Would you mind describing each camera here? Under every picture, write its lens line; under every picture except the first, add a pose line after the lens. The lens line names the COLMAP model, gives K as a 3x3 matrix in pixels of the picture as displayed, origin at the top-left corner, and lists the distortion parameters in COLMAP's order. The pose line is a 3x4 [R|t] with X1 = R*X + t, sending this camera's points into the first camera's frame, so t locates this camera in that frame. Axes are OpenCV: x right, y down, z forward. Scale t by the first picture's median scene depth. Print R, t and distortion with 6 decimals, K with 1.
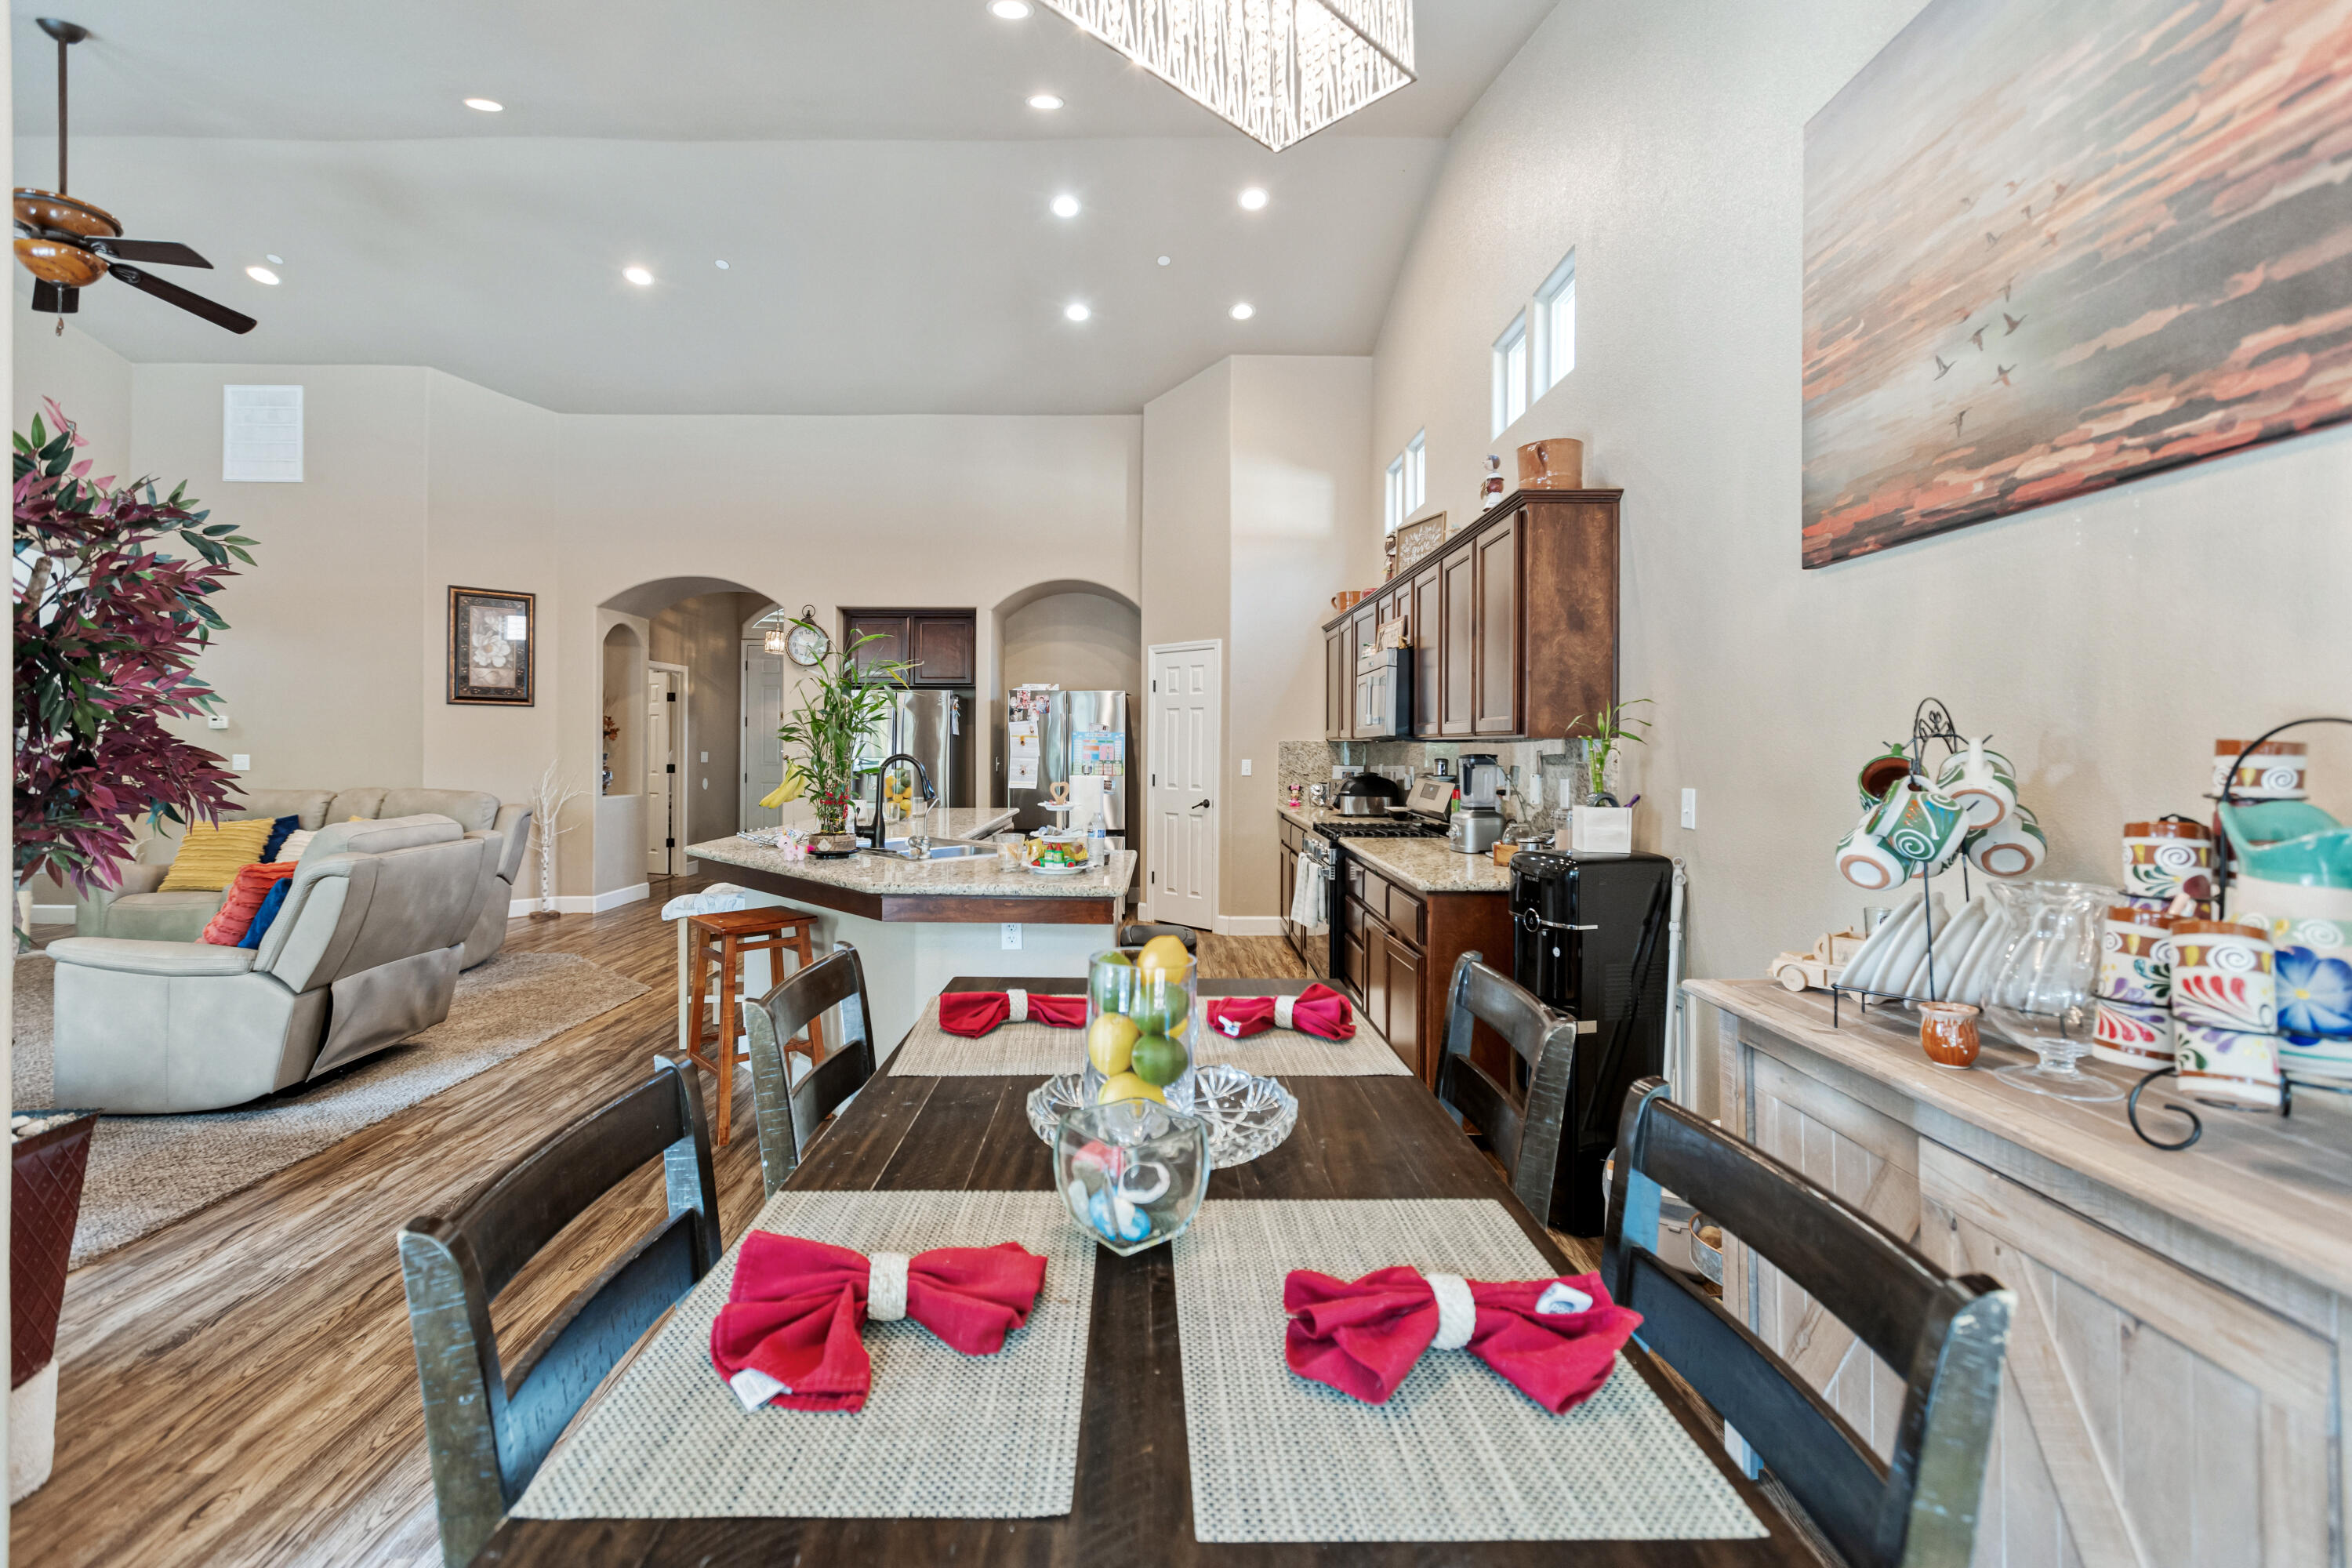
lens RADIAL K [[1048.9, 0, 1174.2], [0, 1048.9, 774.9], [0, 0, 1]] dist [0.001116, -0.000516]
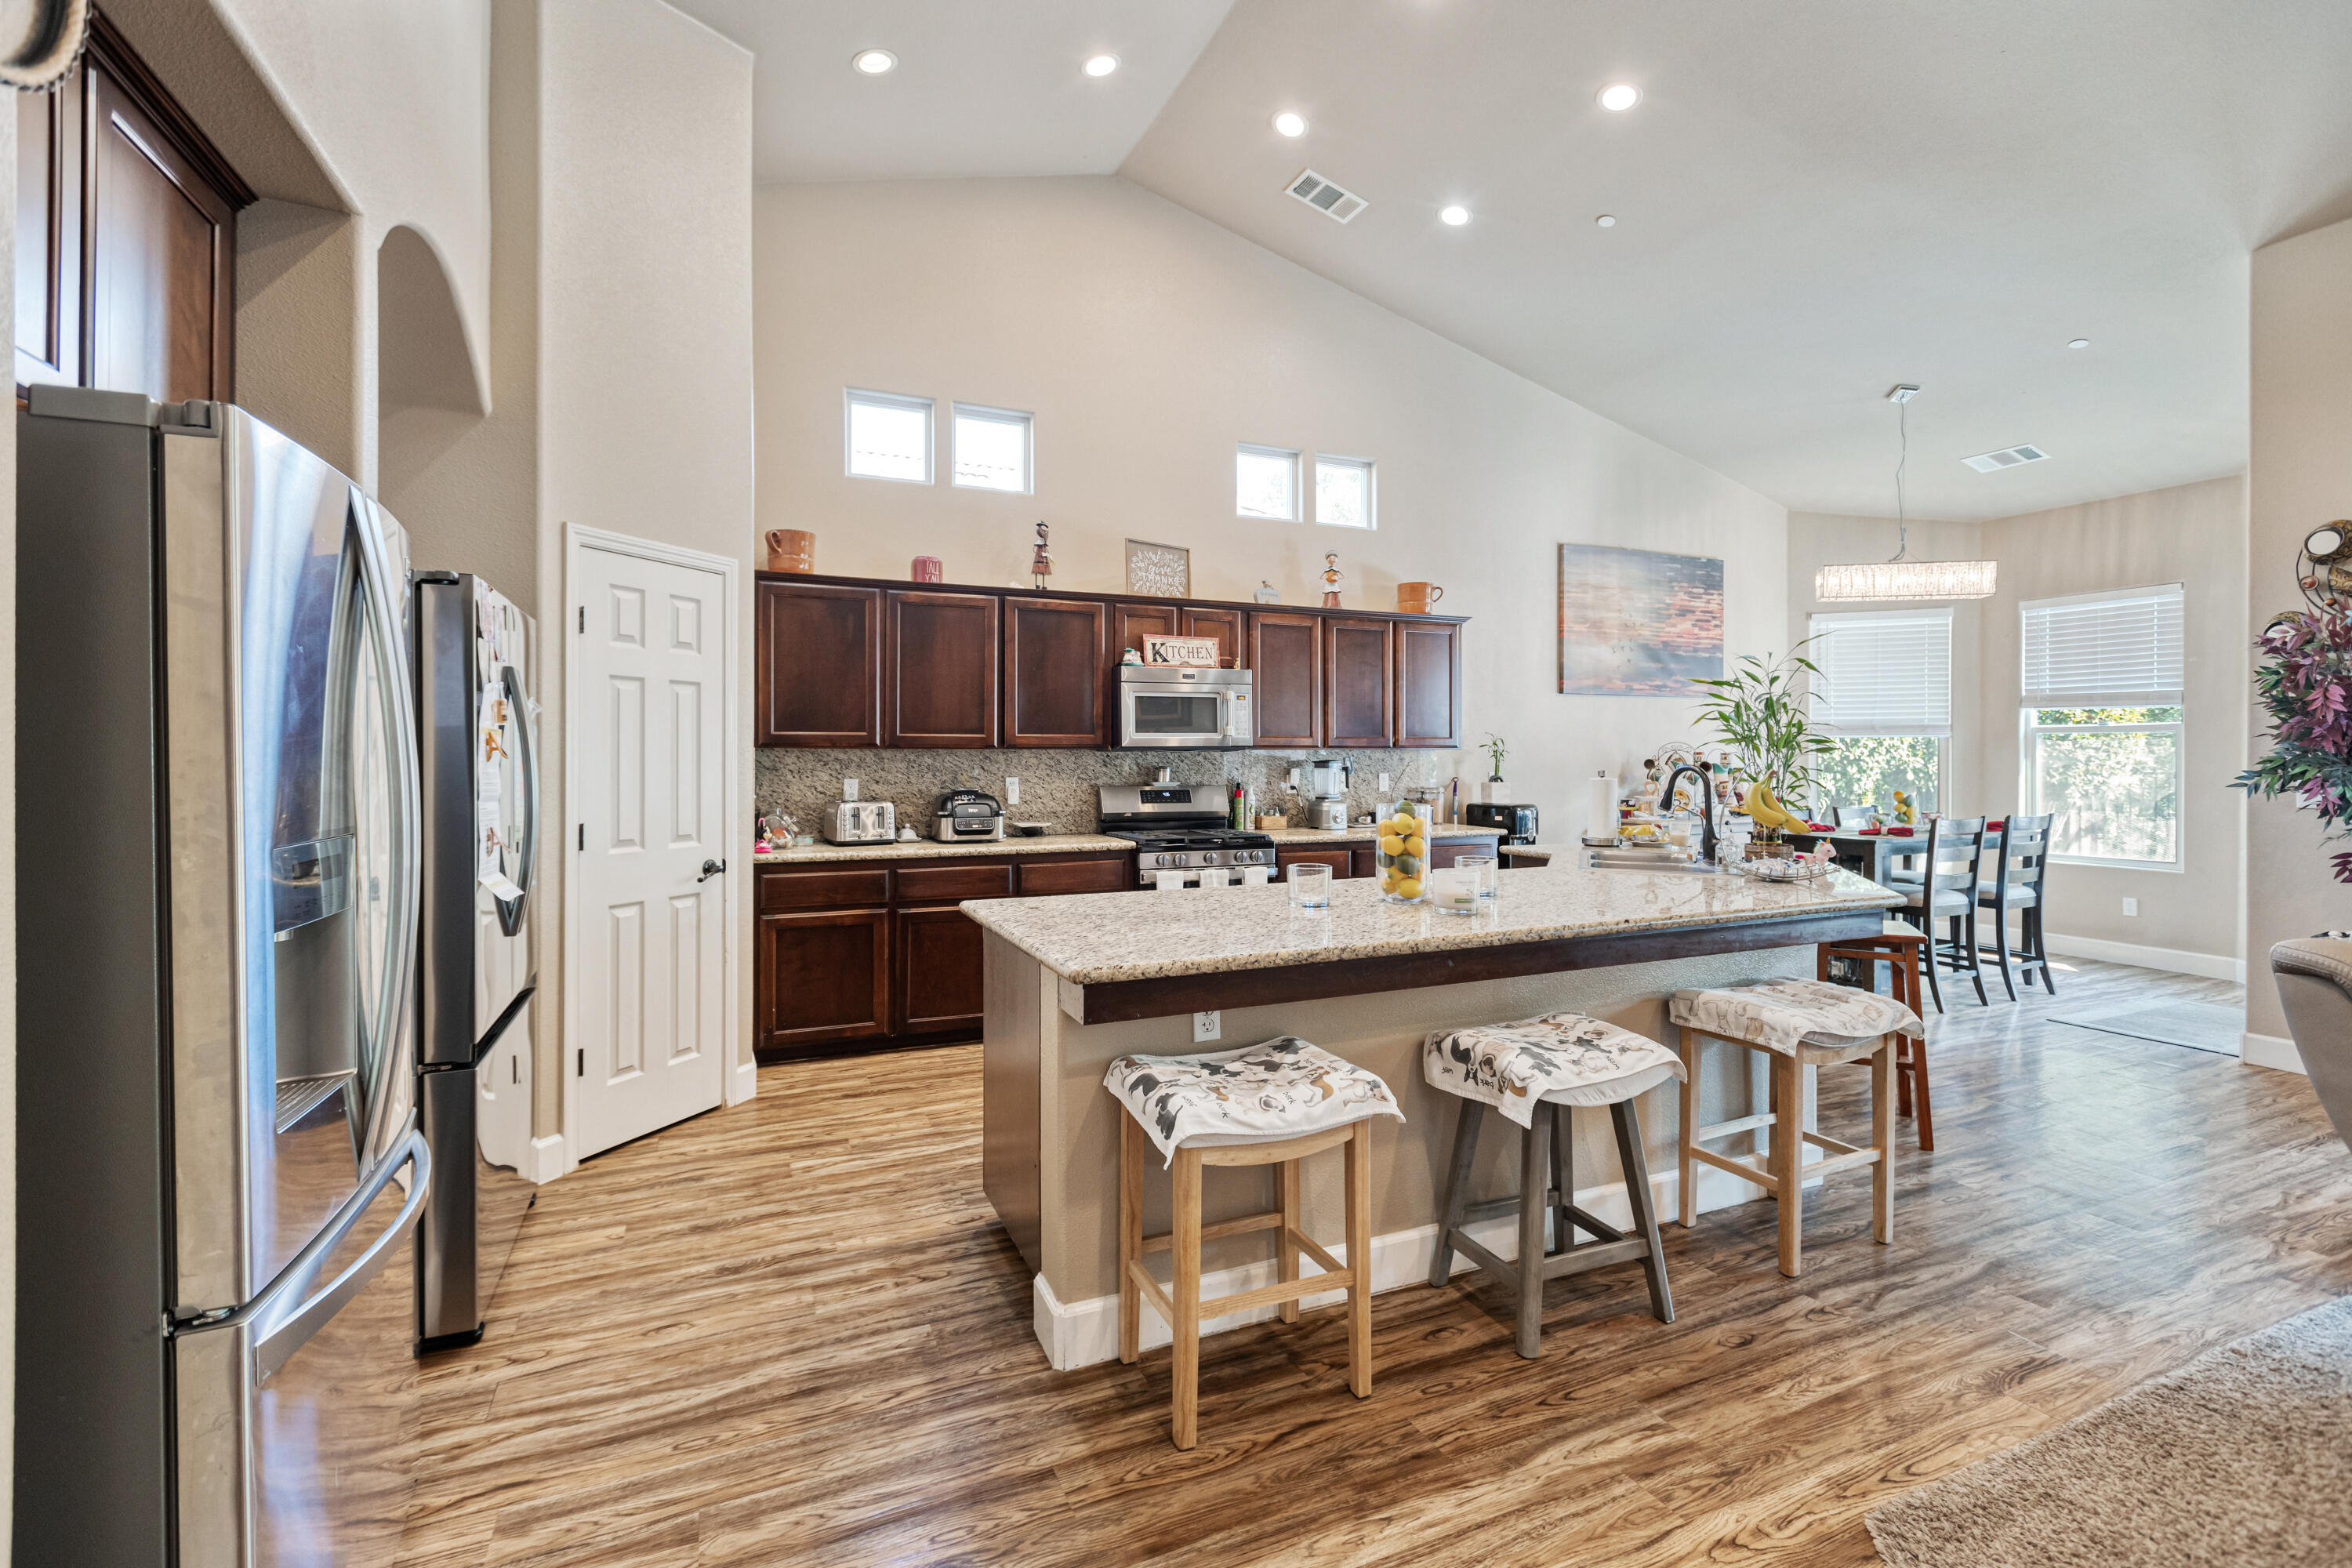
lens RADIAL K [[1048.9, 0, 1183.9], [0, 1048.9, 757.4], [0, 0, 1]] dist [0.001116, -0.000516]
pose [[-0.384841, -0.003464, 0.922976, -1.949476], [0.025053, 0.999585, 0.014198, -0.097283], [-0.922643, 0.028588, -0.384595, 3.564760]]
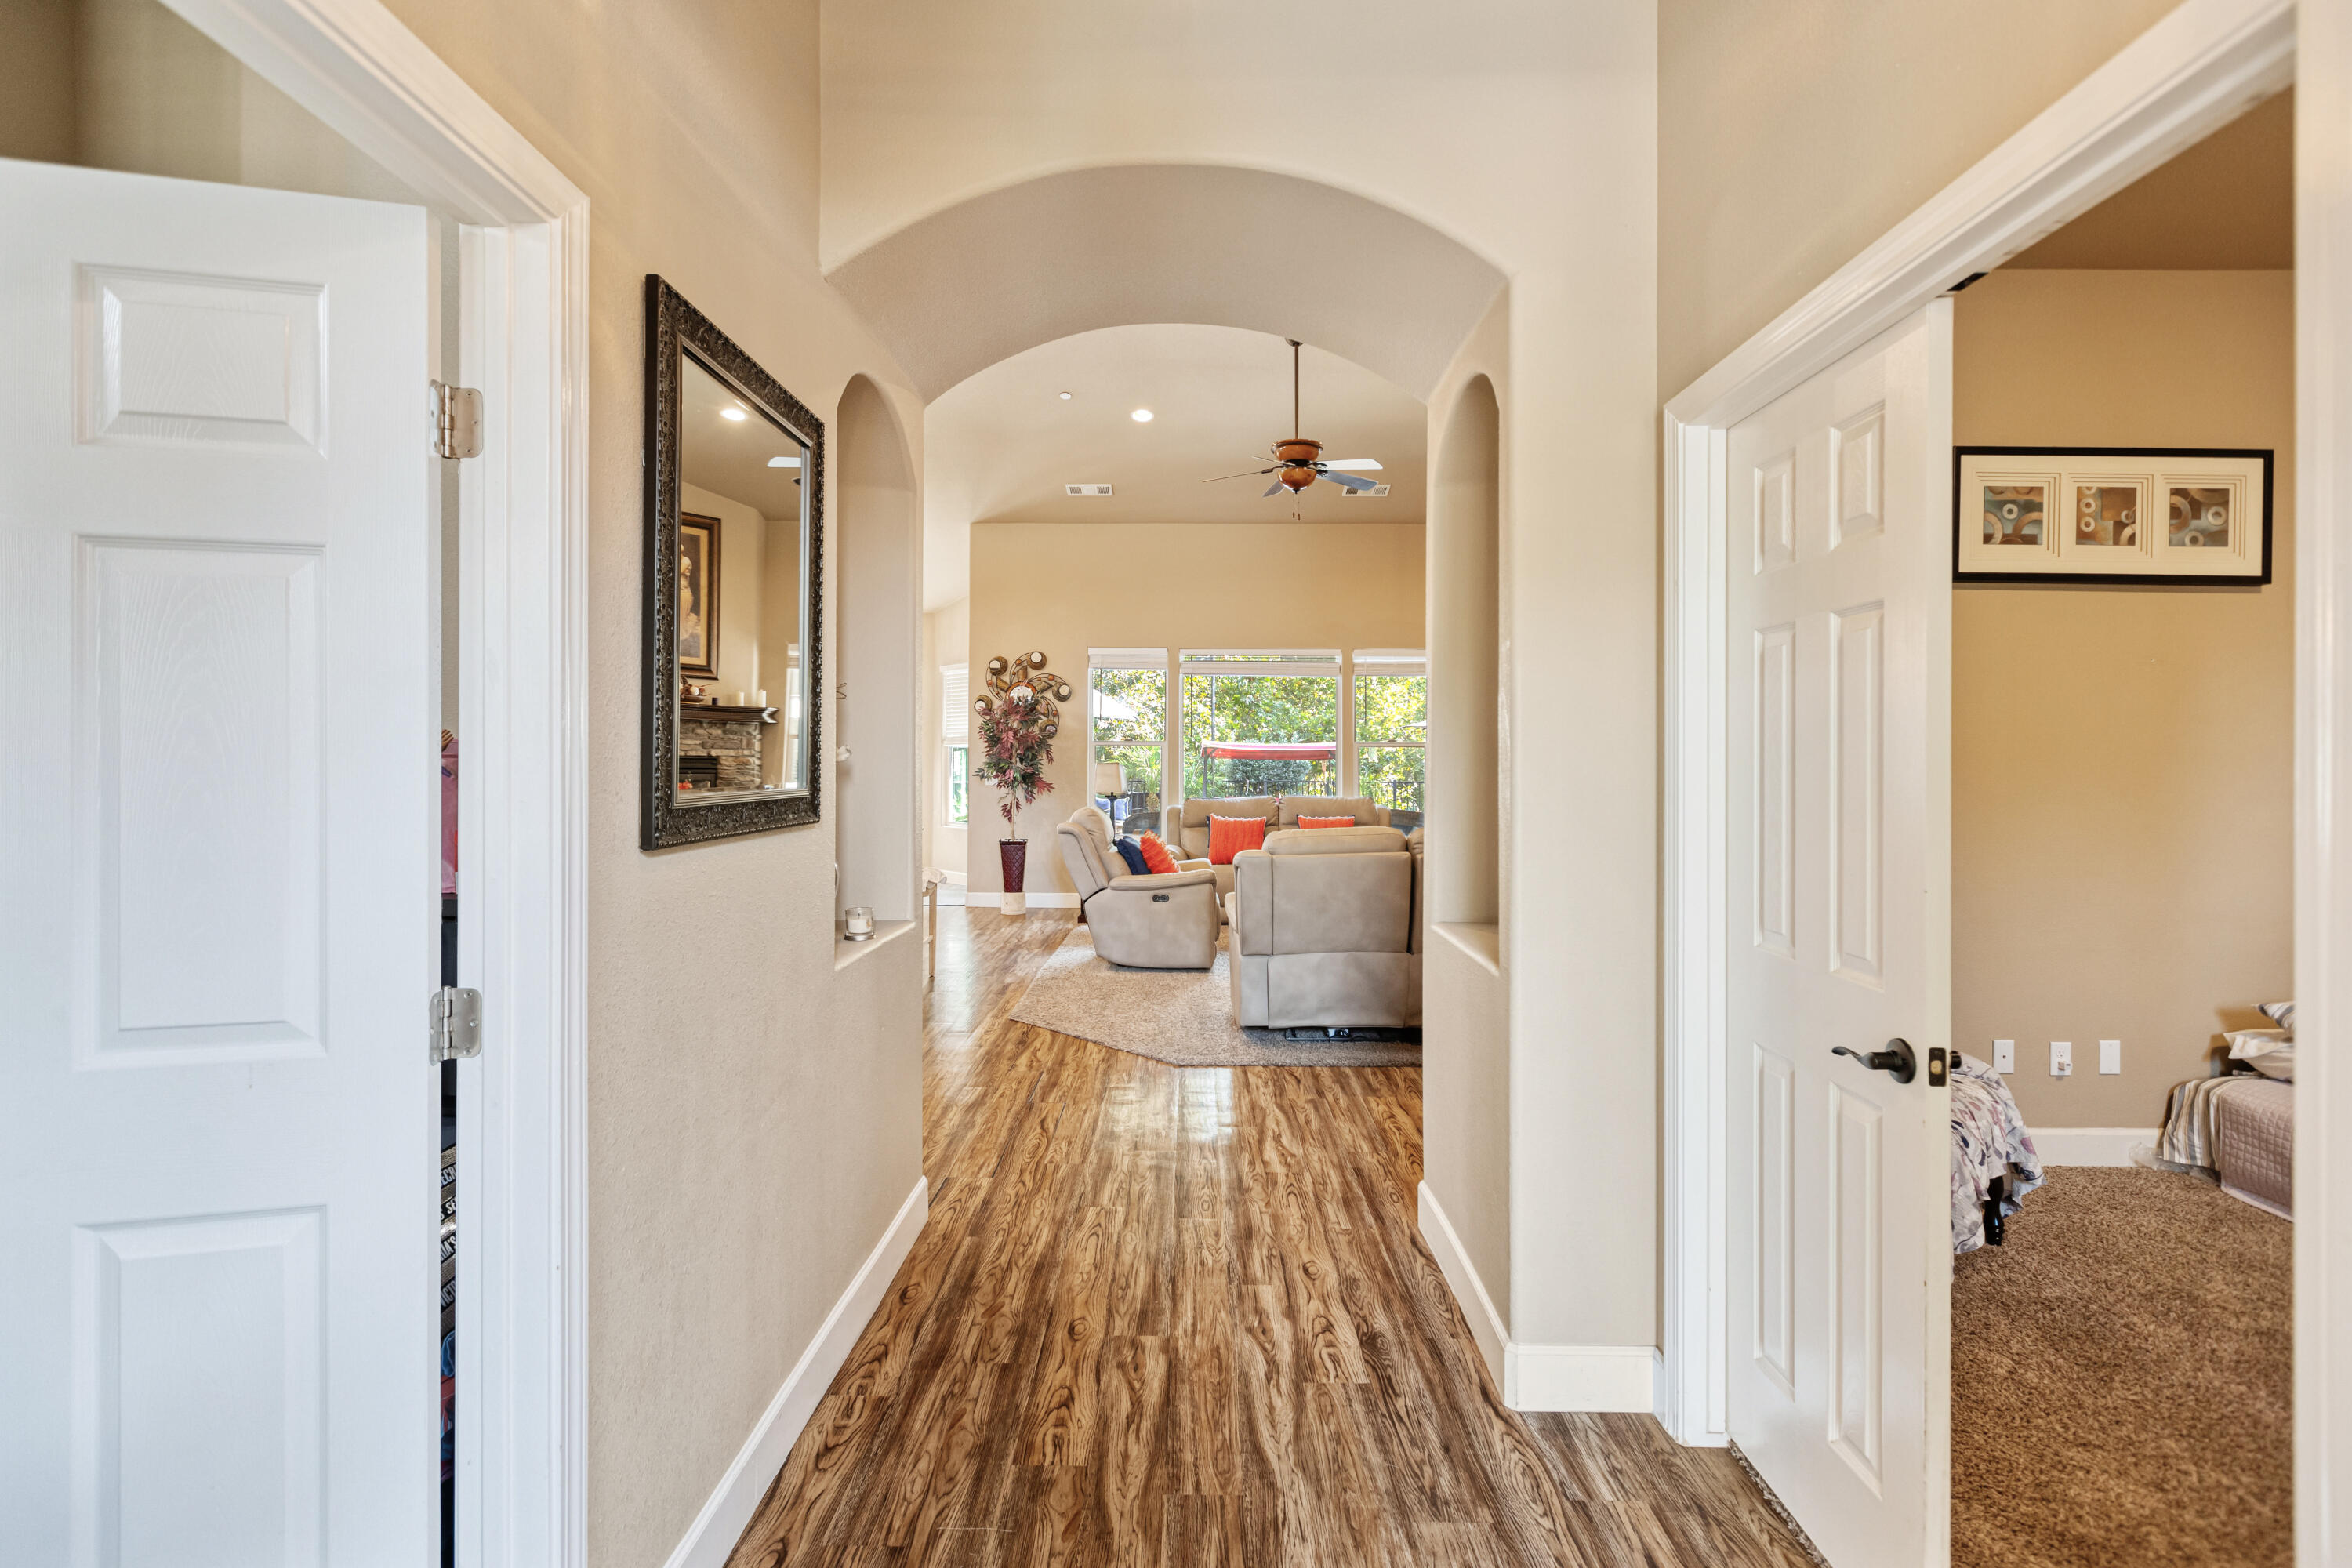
lens RADIAL K [[1048.9, 0, 1196.2], [0, 1048.9, 767.4], [0, 0, 1]] dist [0.001116, -0.000516]
pose [[-0.999798, -0.006789, 0.018899, -1.875325], [-0.006158, 0.999429, 0.033236, -0.147447], [-0.019114, 0.033113, -0.999269, 5.252281]]
